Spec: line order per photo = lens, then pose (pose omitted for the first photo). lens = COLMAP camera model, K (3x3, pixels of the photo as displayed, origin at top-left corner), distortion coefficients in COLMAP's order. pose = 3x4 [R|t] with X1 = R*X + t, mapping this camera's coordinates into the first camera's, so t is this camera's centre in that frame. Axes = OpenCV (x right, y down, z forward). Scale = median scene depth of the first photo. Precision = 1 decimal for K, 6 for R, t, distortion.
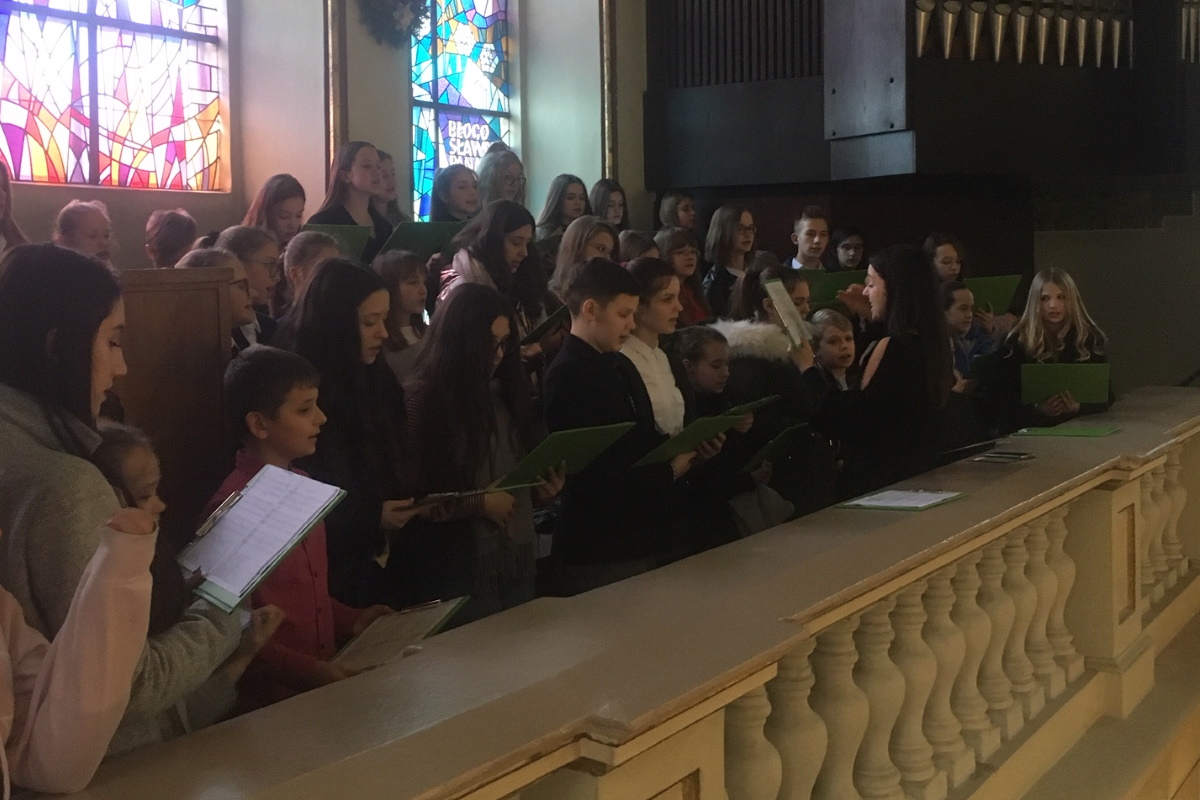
lens RADIAL K [[1383.5, 0, 558.1], [0, 1383.5, 282.8], [0, 0, 1]] dist [0.070786, 0.000000]
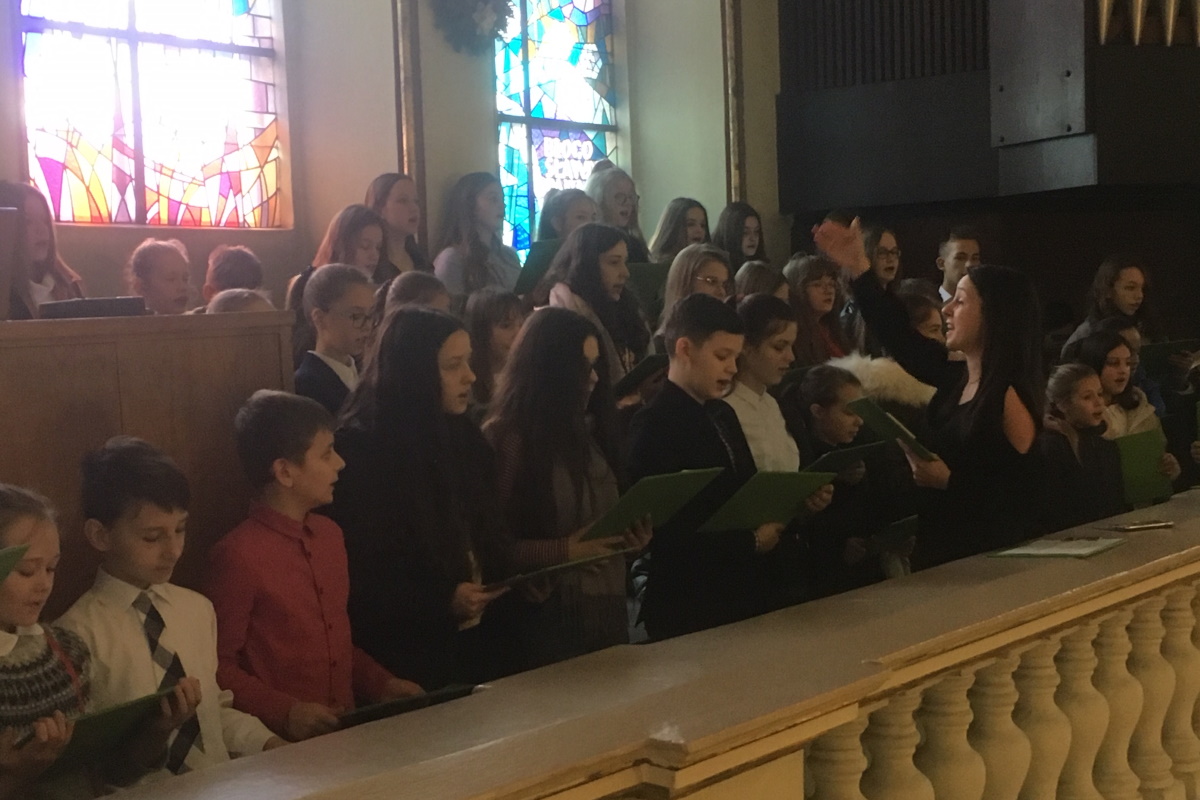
lens RADIAL K [[1784.1, 0, 595.9], [0, 1784.1, 401.8], [0, 0, 1]] dist [0.092589, 0.000000]
pose [[0.997427, -0.018248, -0.069328, 0.030032], [0.020829, 0.999109, 0.036693, 0.006156], [0.068597, -0.038043, 0.996919, -0.112157]]
